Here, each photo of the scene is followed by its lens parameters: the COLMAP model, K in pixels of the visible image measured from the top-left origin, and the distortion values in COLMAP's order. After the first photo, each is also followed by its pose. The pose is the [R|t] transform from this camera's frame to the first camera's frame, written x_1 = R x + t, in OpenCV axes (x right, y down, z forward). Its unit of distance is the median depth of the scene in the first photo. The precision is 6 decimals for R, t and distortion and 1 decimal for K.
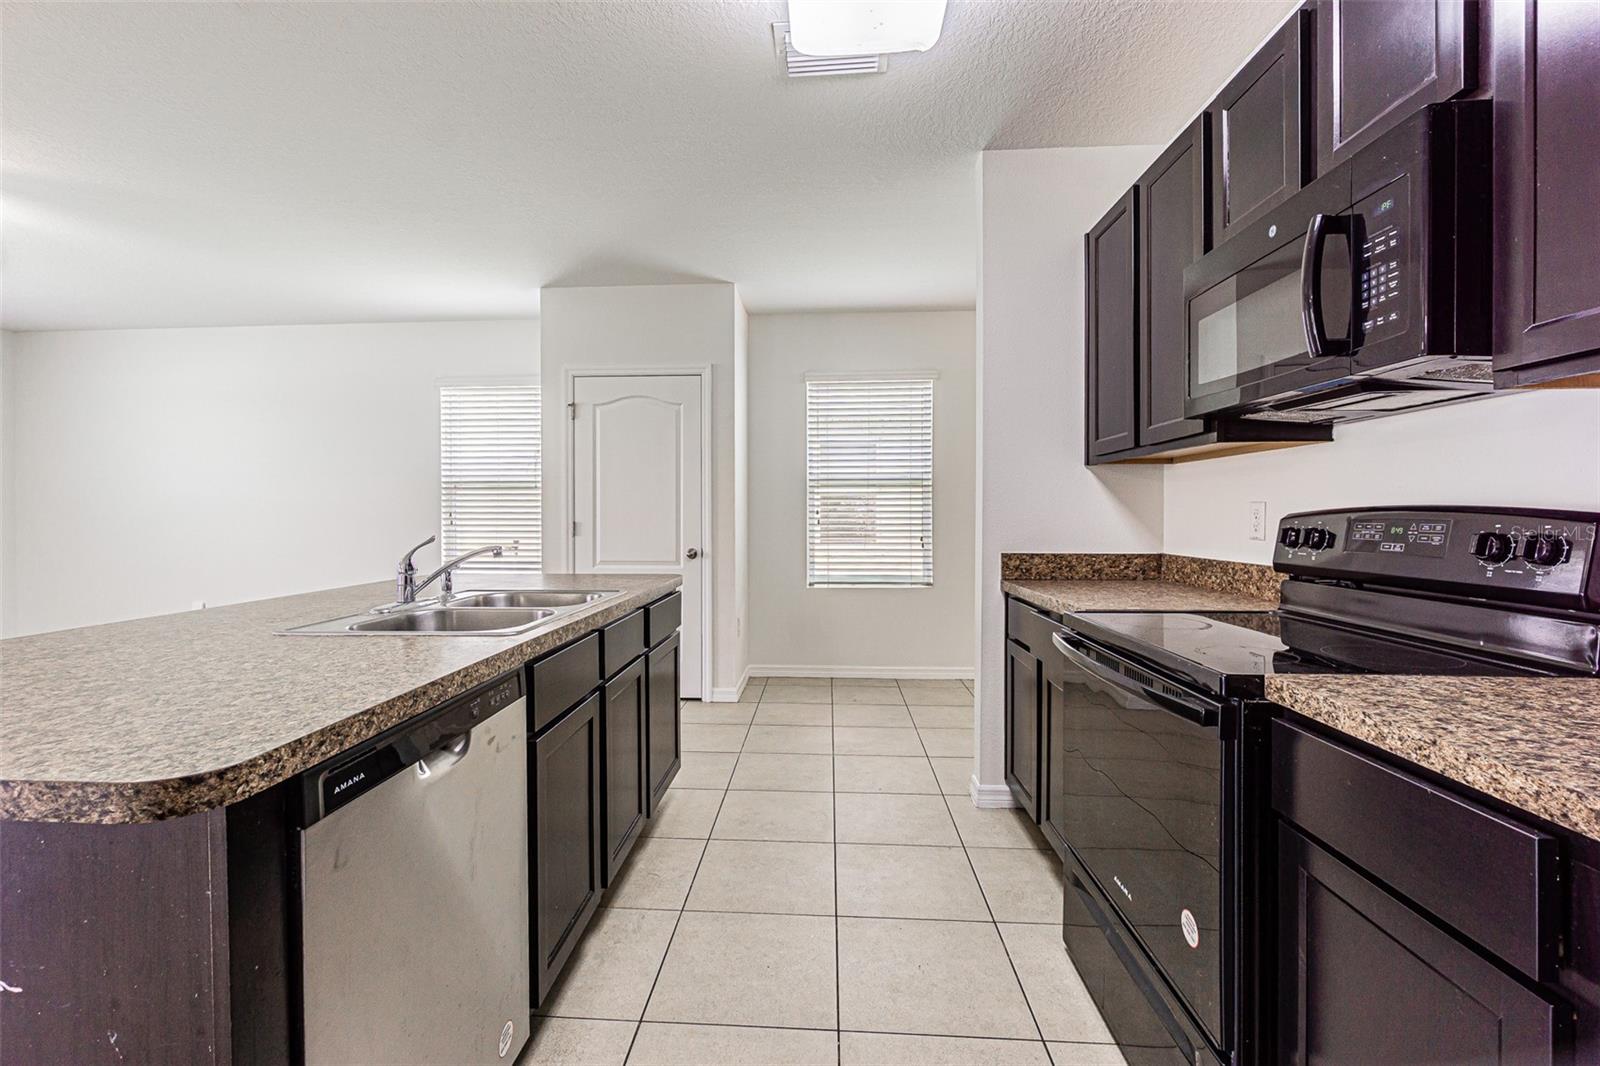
lens RADIAL K [[692.6, 0, 811.2], [0, 692.6, 523.7], [0, 0, 1]] dist [-0.000586, 0.001785]
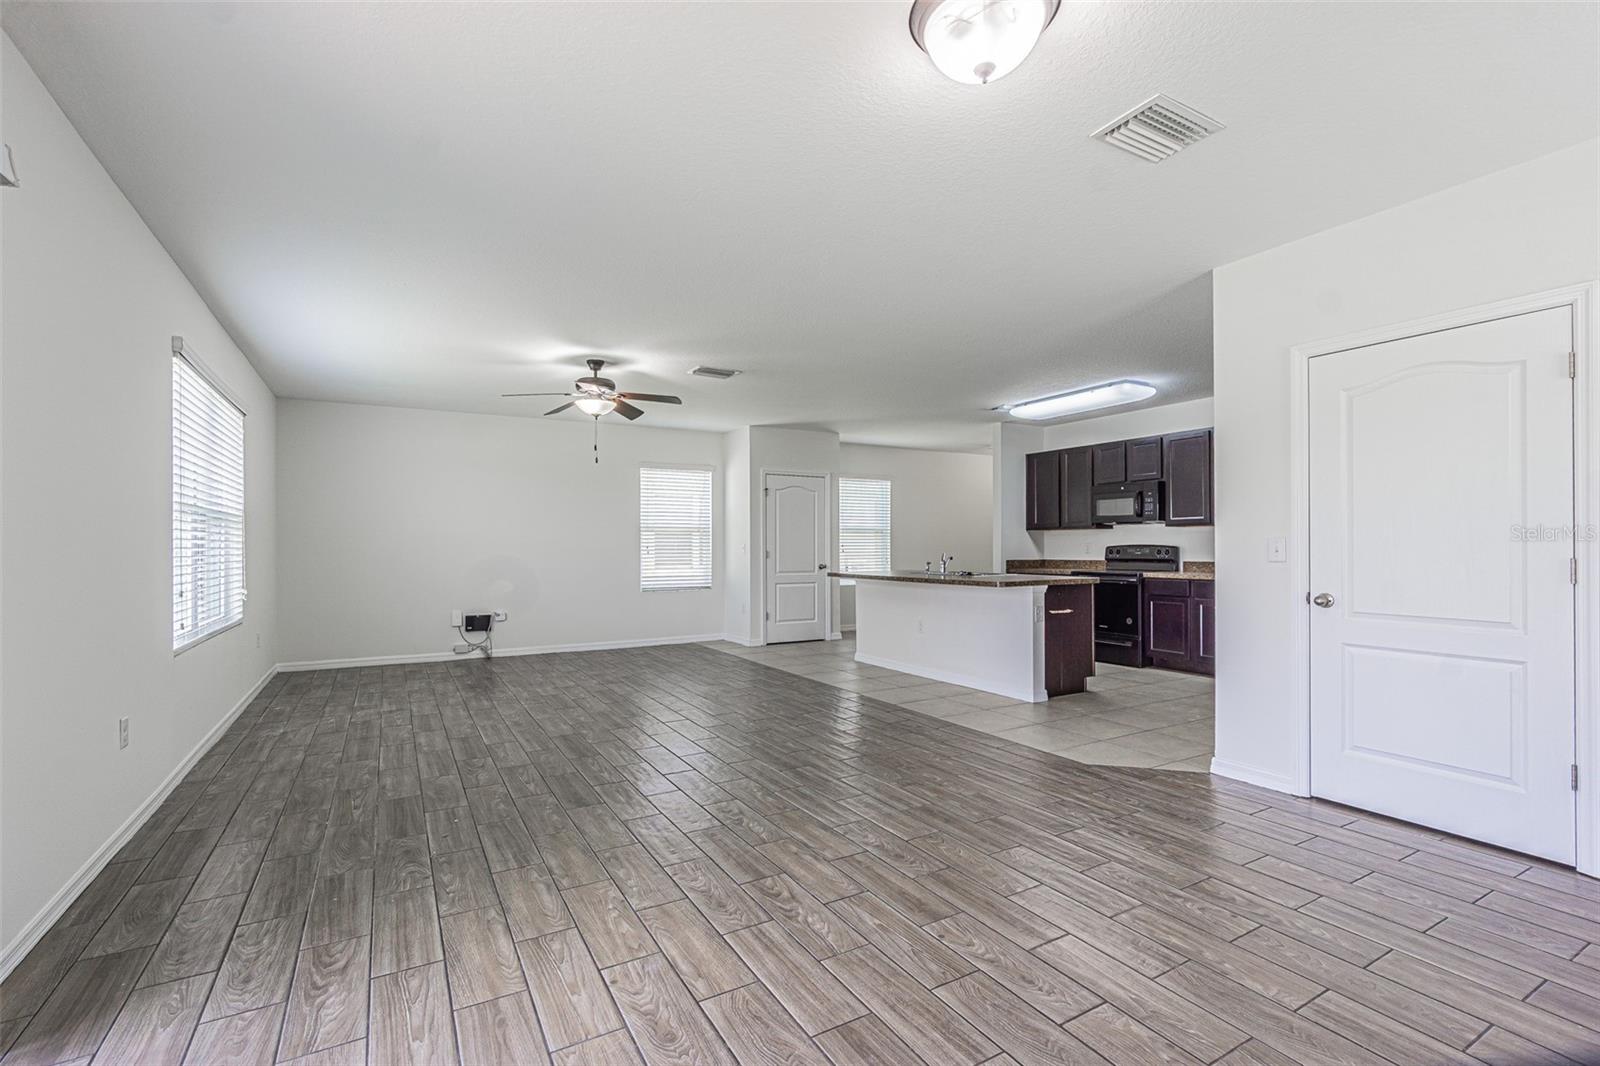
lens RADIAL K [[692.6, 0, 775.2], [0, 692.6, 556.0], [0, 0, 1]] dist [-0.000586, 0.001785]
pose [[0.847234, -0.009134, 0.531142, -1.655820], [0.009556, 0.999952, 0.001954, 0.008591], [-0.531134, 0.003420, 0.847281, -0.759663]]
